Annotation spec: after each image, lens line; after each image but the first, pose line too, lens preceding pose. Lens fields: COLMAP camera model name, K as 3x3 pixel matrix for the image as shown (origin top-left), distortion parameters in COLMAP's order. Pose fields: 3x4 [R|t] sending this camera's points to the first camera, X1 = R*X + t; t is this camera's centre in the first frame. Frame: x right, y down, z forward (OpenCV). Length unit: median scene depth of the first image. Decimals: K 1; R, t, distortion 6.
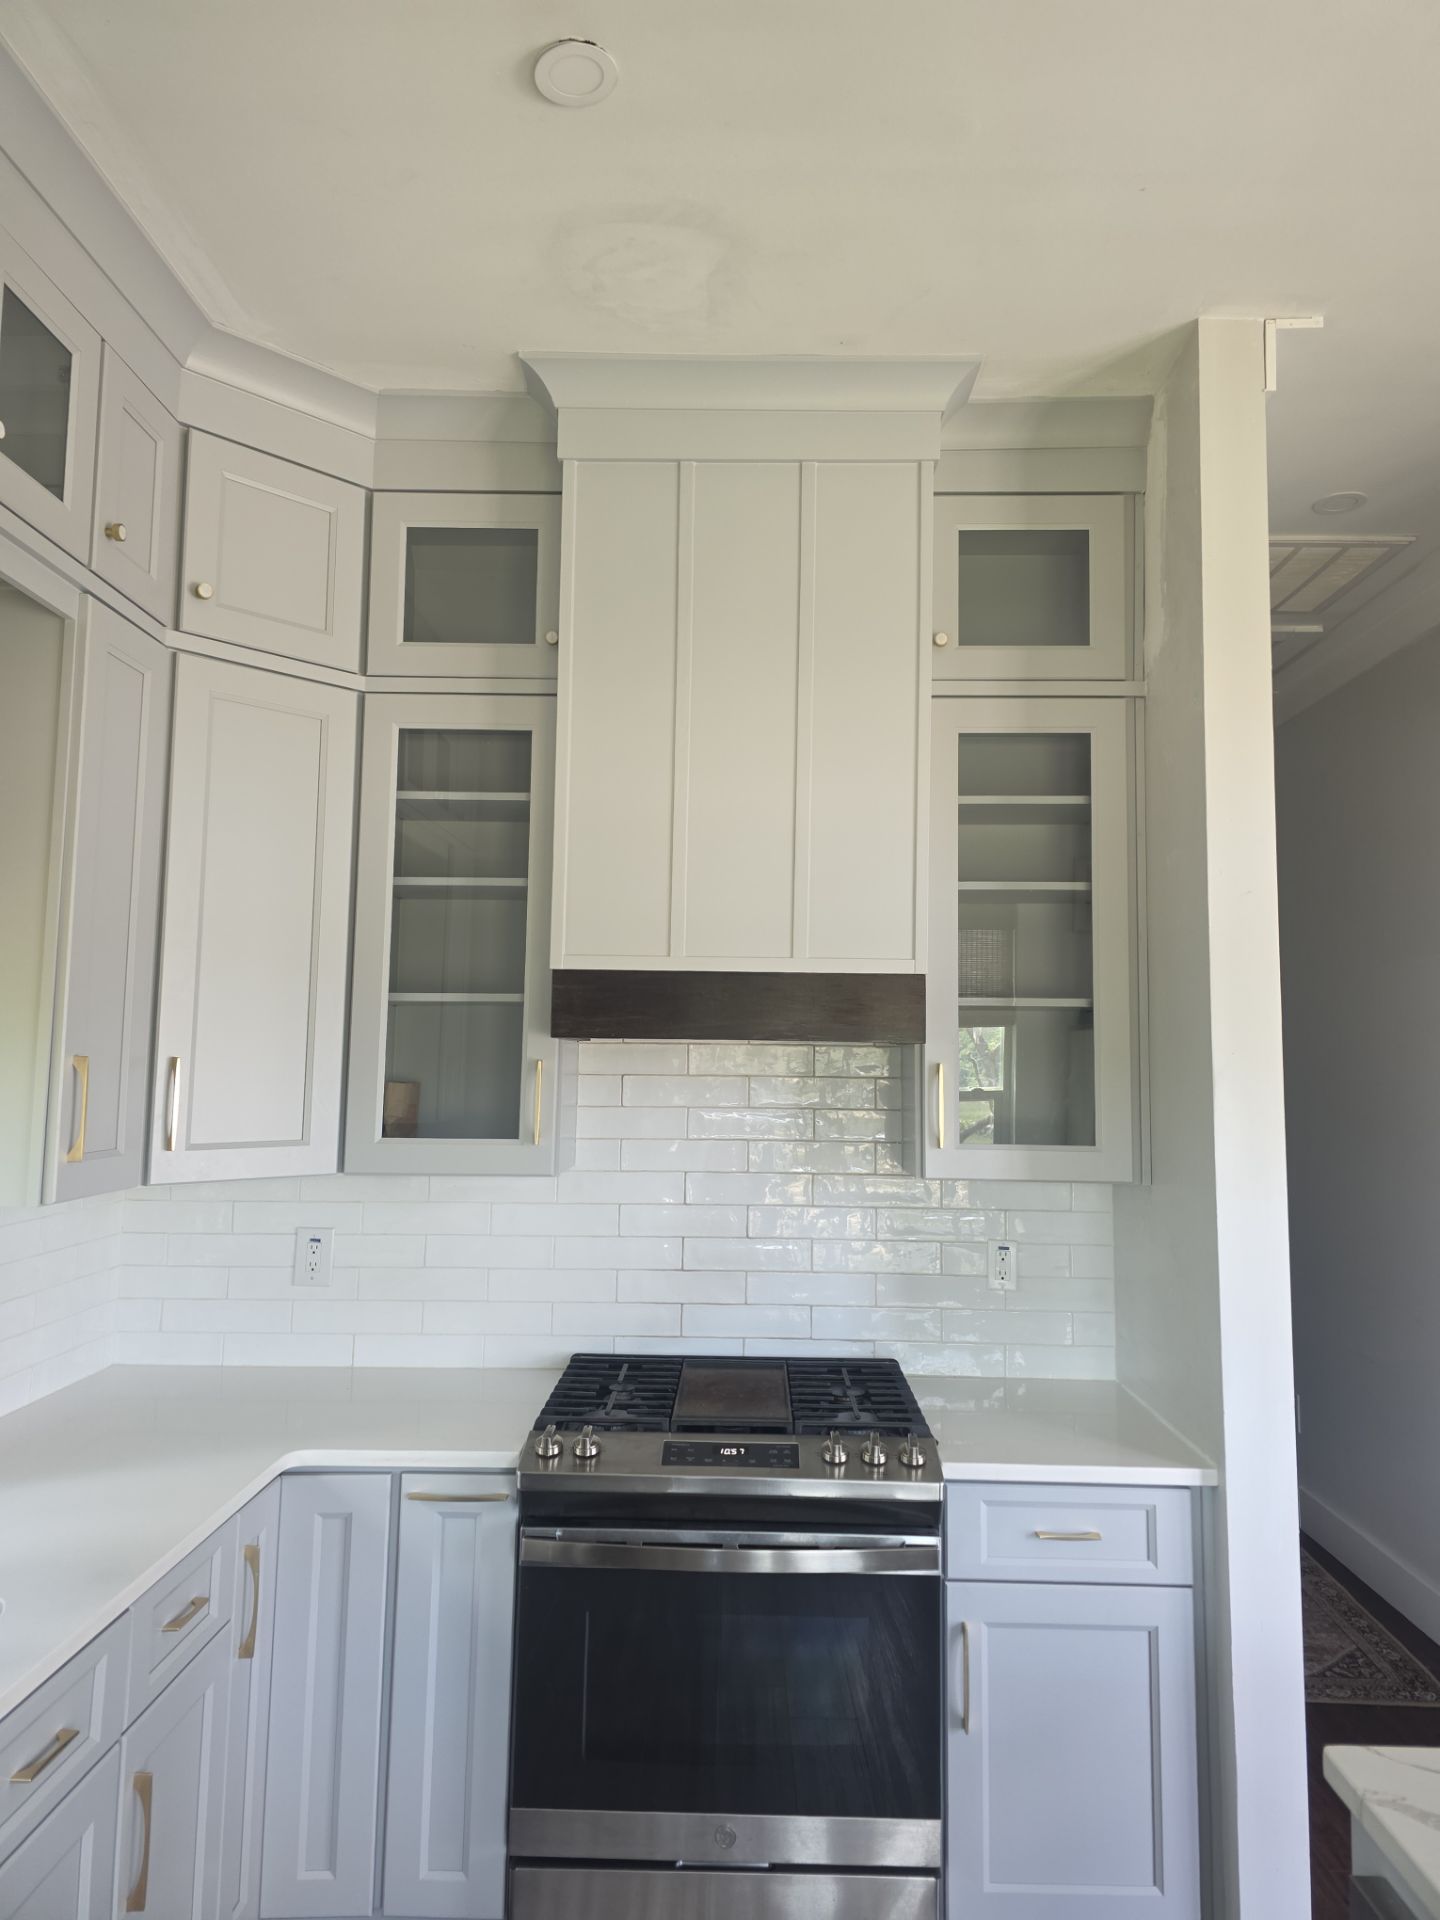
lens RADIAL K [[1283.7, 0, 712.1], [0, 1283.7, 946.5], [0, 0, 1]] dist [0.035086, -0.003171]
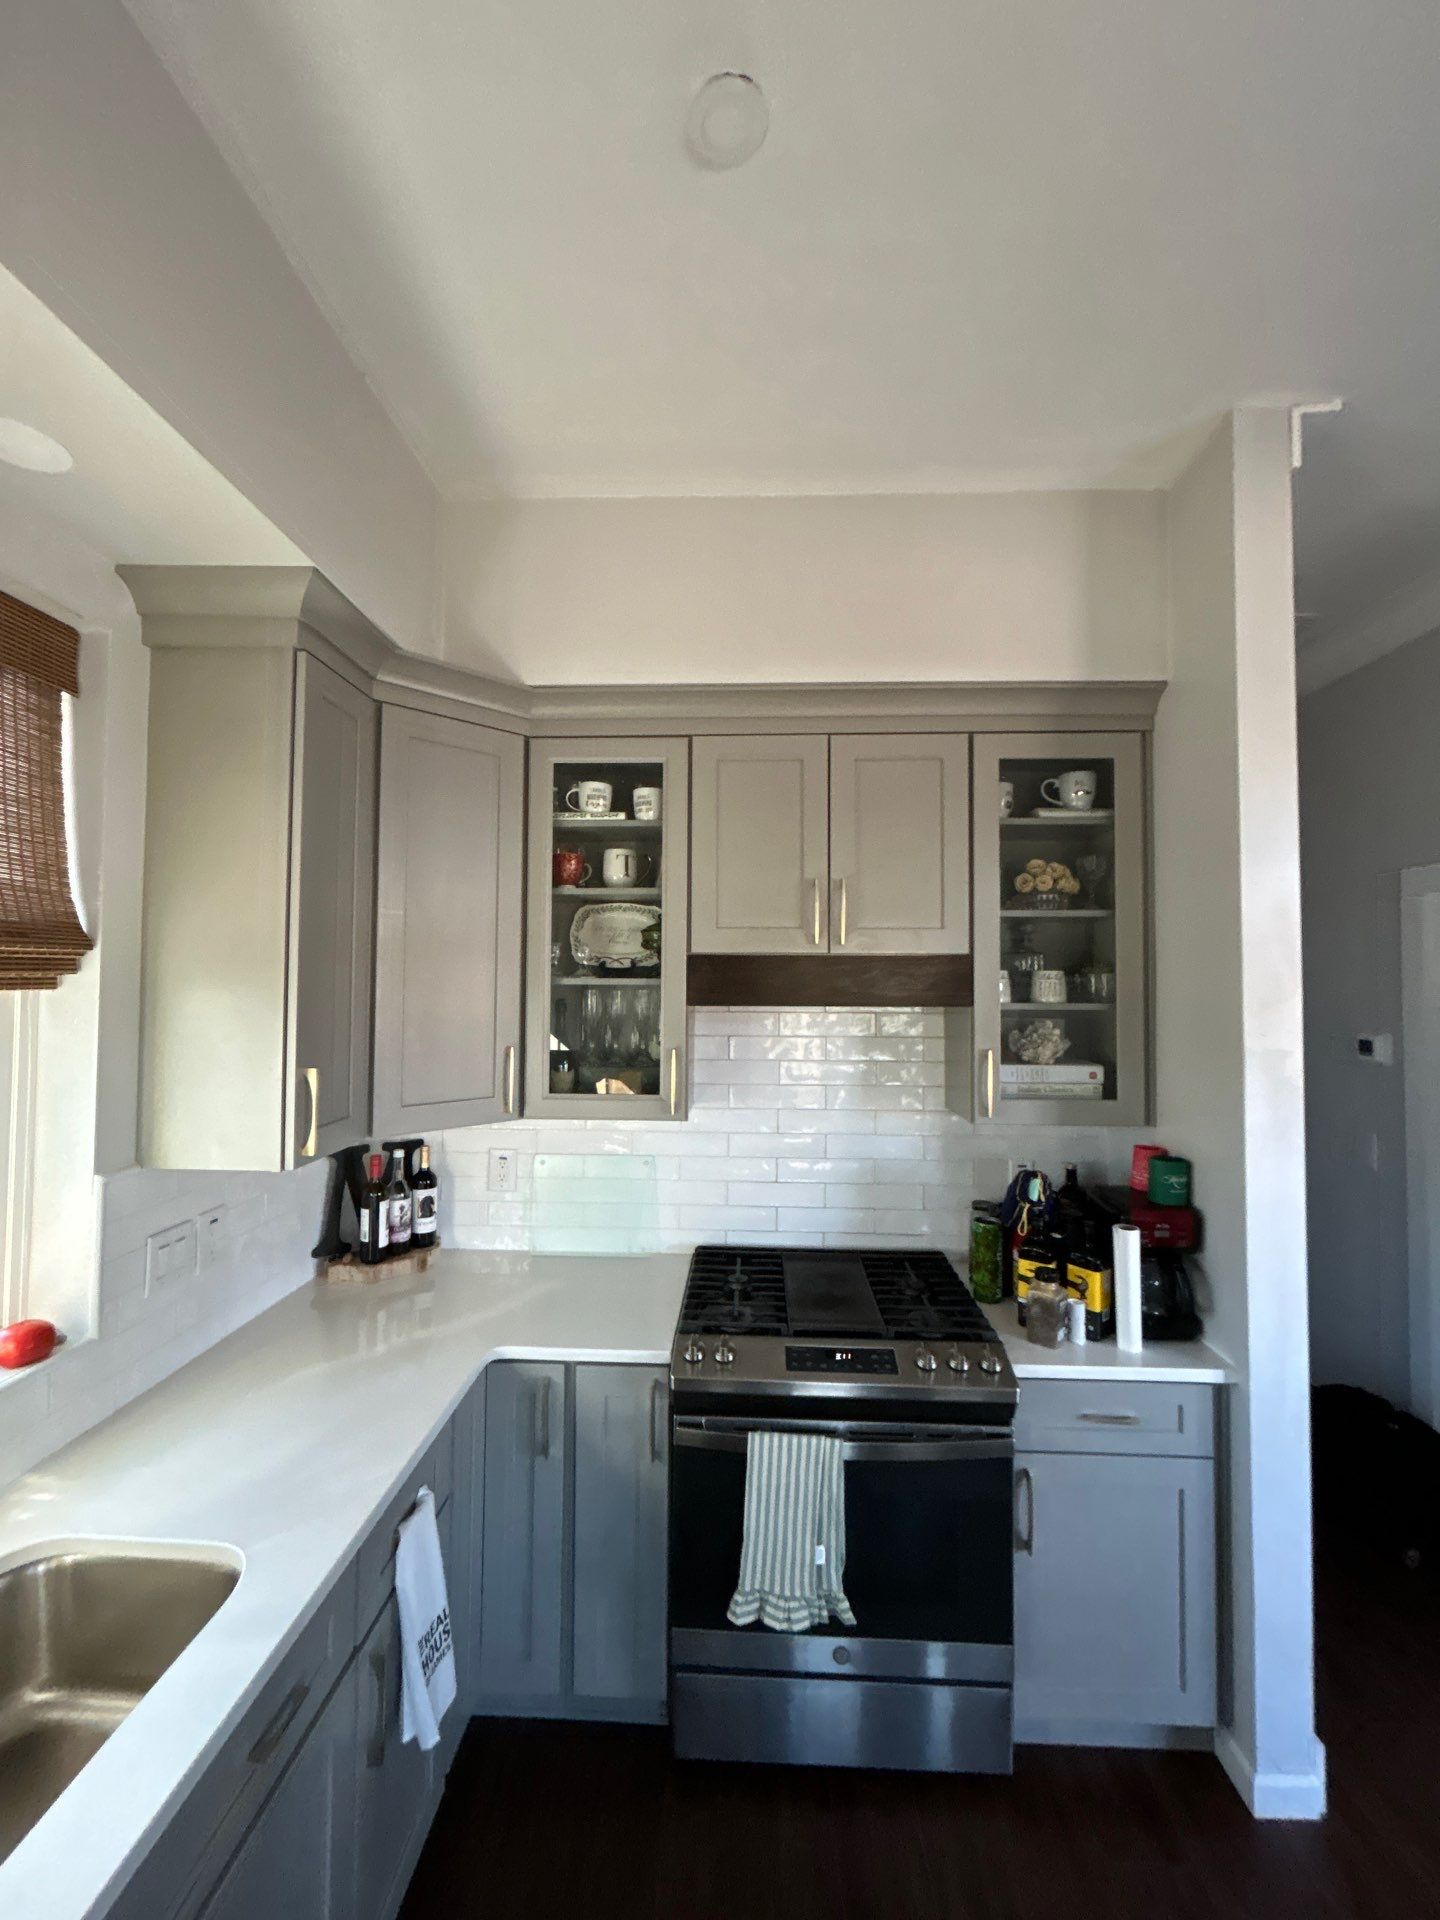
lens RADIAL K [[782.0, 0, 720.0], [0, 782.0, 960.0], [0, 0, 1]] dist [-0.001598, 0.000215]
pose [[0.999828, -0.007879, -0.016769, -0.072096], [0.008963, 0.997810, 0.065540, -0.031943], [0.016216, -0.065679, 0.997709, 0.232222]]
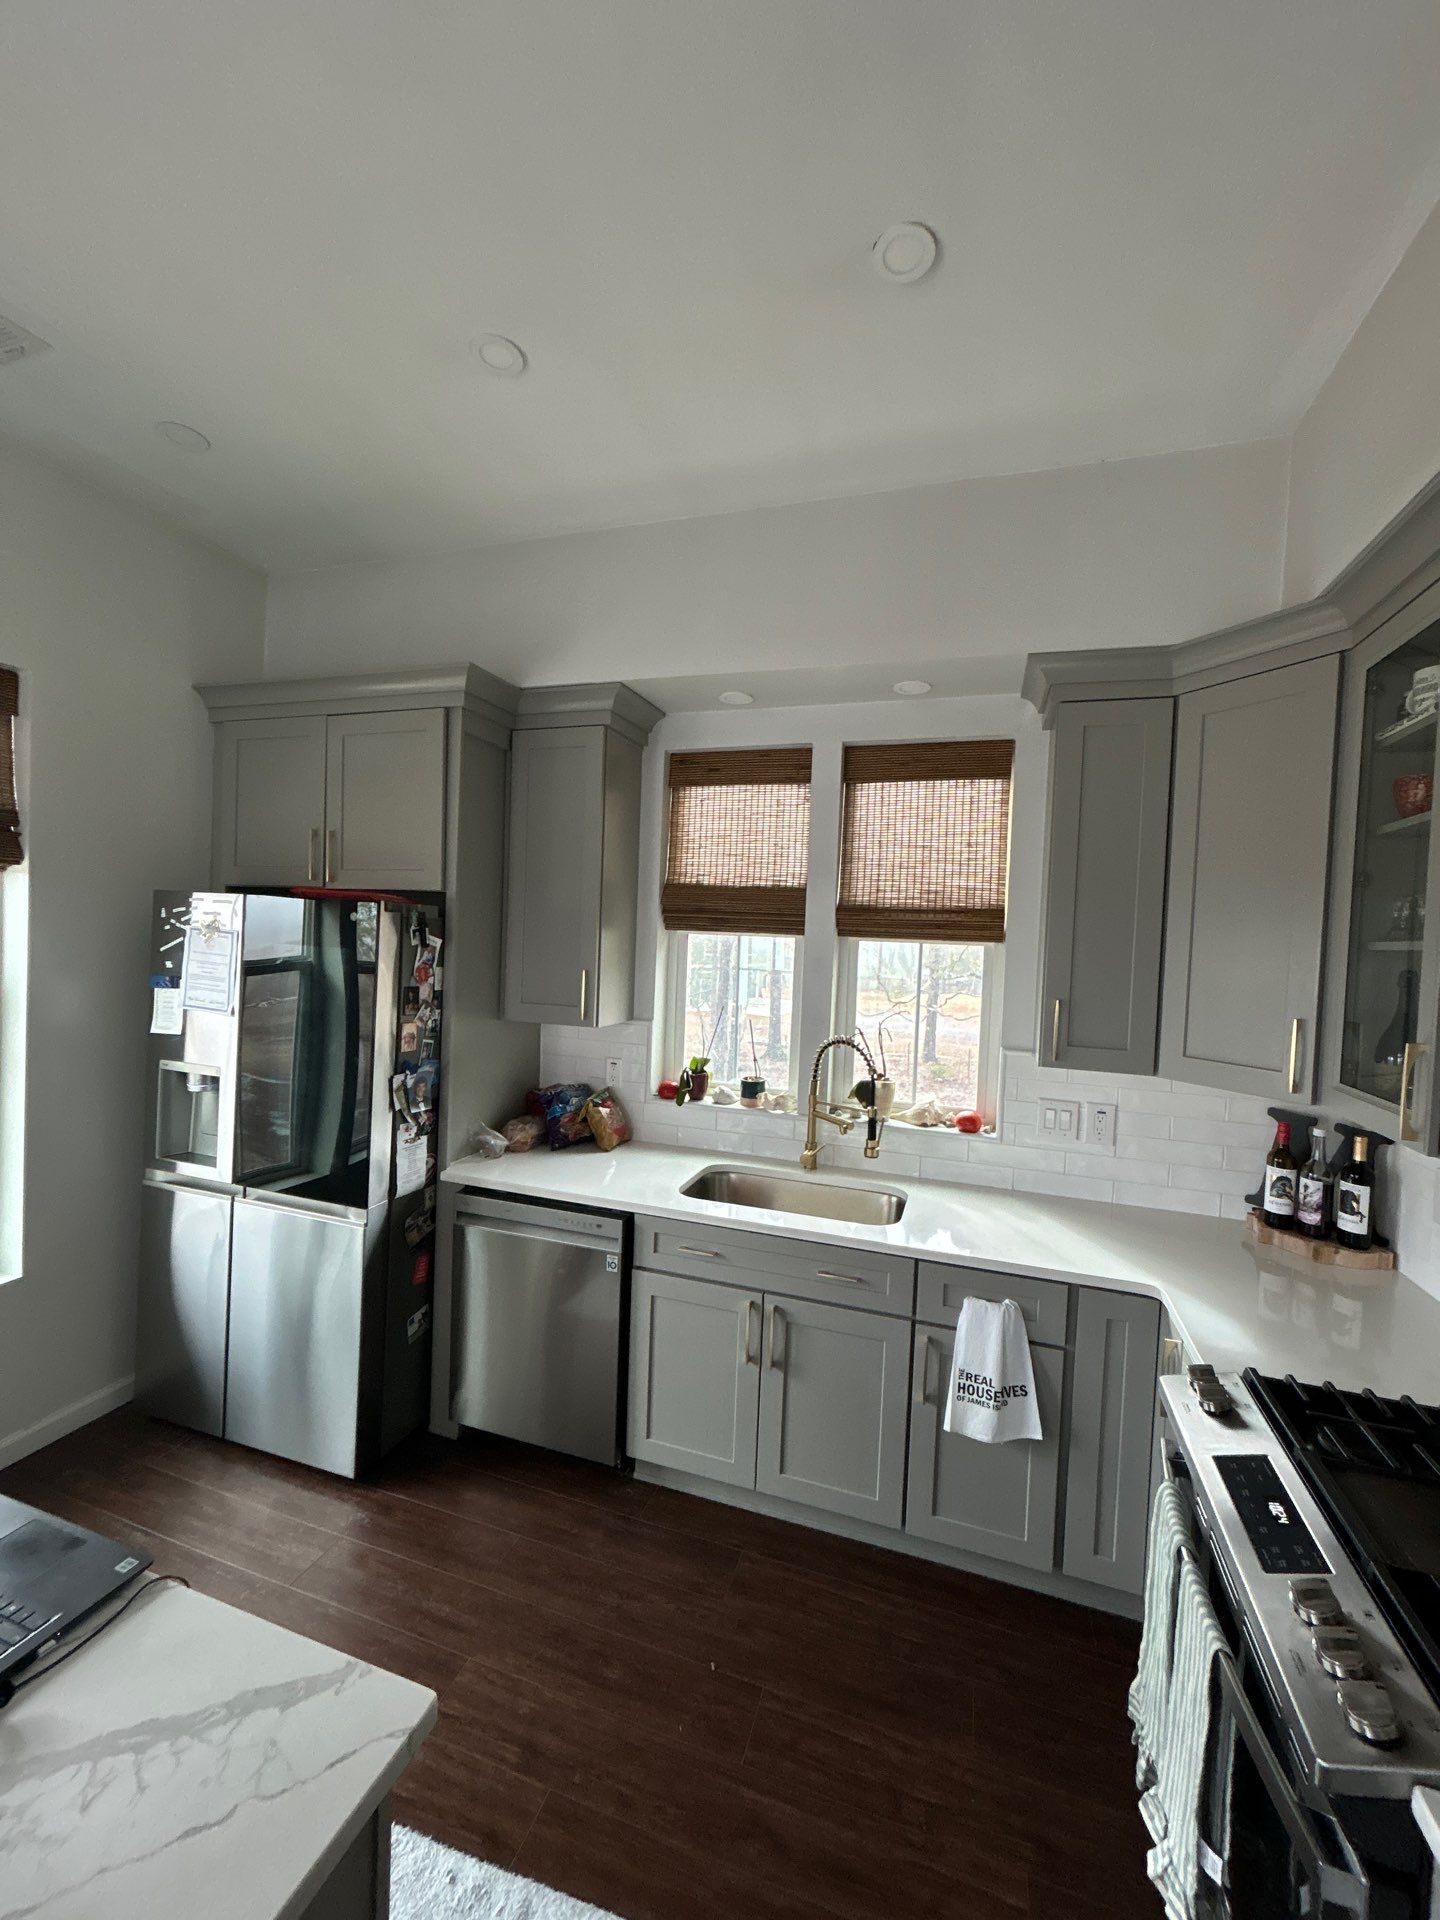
lens RADIAL K [[782.0, 0, 720.0], [0, 782.0, 960.0], [0, 0, 1]] dist [-0.001598, 0.000215]
pose [[-0.286455, 0.006139, -0.958074, 0.495927], [0.045381, 0.998944, -0.007168, 0.031246], [0.957018, -0.045532, -0.286431, 0.700414]]
